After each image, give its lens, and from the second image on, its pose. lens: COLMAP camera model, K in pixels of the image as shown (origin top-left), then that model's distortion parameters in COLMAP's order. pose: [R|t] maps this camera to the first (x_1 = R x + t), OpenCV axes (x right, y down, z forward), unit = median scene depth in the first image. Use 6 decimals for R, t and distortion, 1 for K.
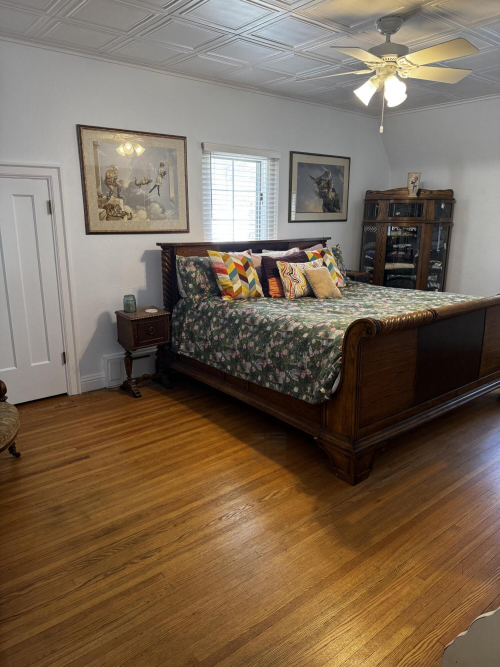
lens RADIAL K [[468.6, 0, 250.0], [0, 468.6, 333.5], [0, 0, 1]] dist [-0.042192, -0.004837]
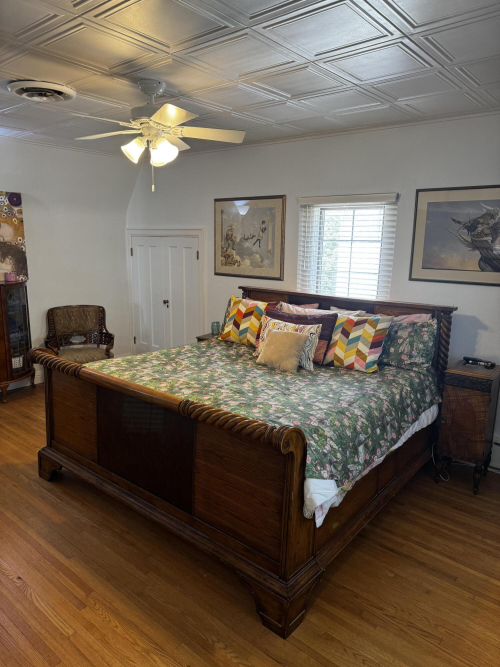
lens RADIAL K [[468.6, 0, 250.0], [0, 468.6, 333.5], [0, 0, 1]] dist [-0.042192, -0.004837]
pose [[0.206426, 0.181030, -0.961570, 0.989176], [-0.259184, 0.957748, 0.124669, -0.230171], [0.943510, 0.223489, 0.244624, 0.739076]]
